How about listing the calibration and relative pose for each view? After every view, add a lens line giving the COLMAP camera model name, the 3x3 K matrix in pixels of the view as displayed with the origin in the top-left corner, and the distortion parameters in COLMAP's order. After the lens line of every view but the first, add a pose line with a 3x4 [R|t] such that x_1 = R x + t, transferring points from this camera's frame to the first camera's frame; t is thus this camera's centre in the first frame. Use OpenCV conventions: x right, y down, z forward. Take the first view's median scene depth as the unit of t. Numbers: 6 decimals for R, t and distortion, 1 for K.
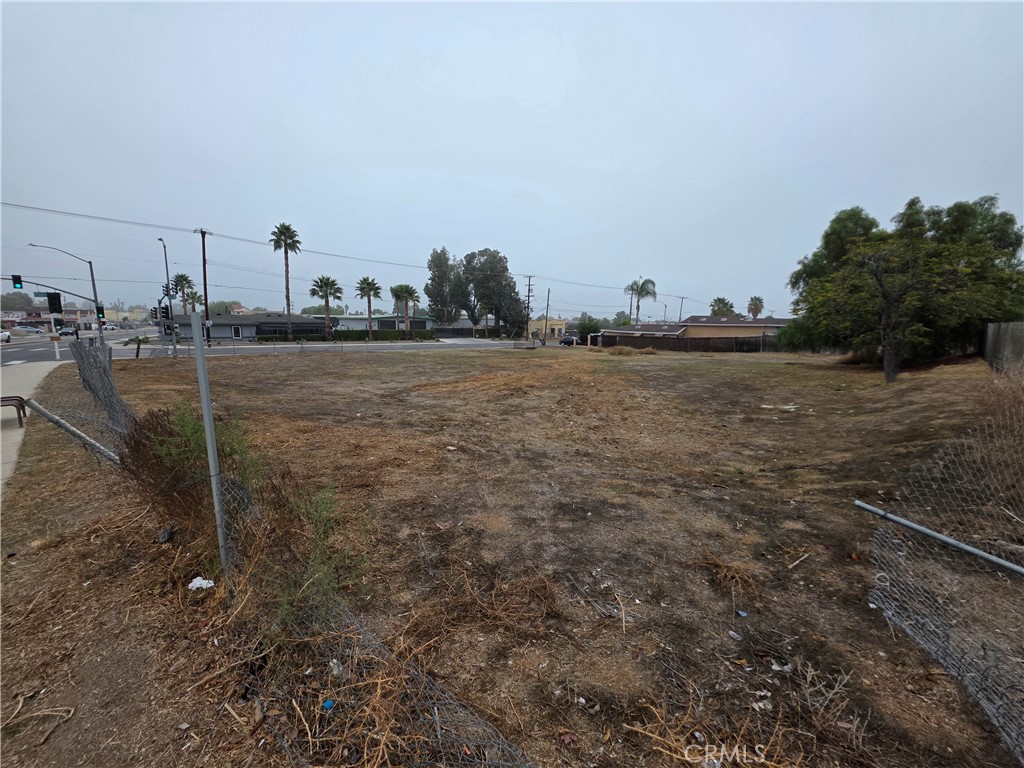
lens RADIAL K [[409.7, 0, 512.6], [0, 409.7, 379.8], [0, 0, 1]] dist [0.002757, 0.000091]
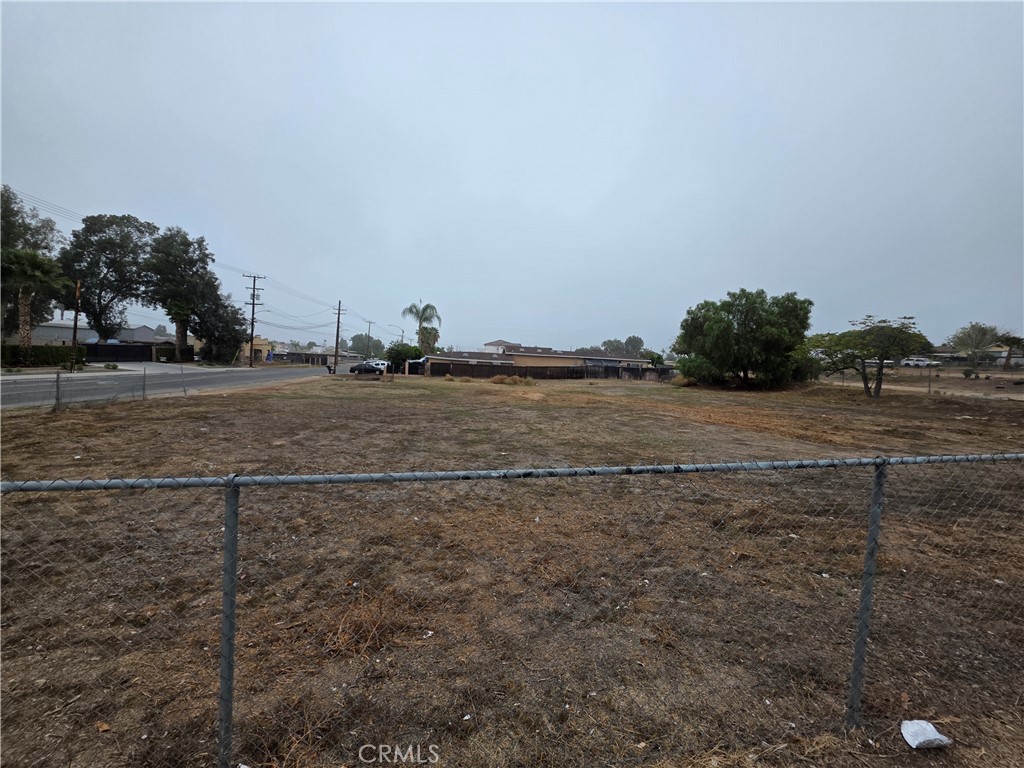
lens RADIAL K [[409.7, 0, 515.1], [0, 409.7, 384.2], [0, 0, 1]] dist [0.002757, 0.000091]
pose [[0.588021, -0.033725, 0.808142, -0.333810], [0.069290, 0.997558, -0.008786, -0.034353], [-0.805872, 0.061162, 0.588922, 0.275144]]
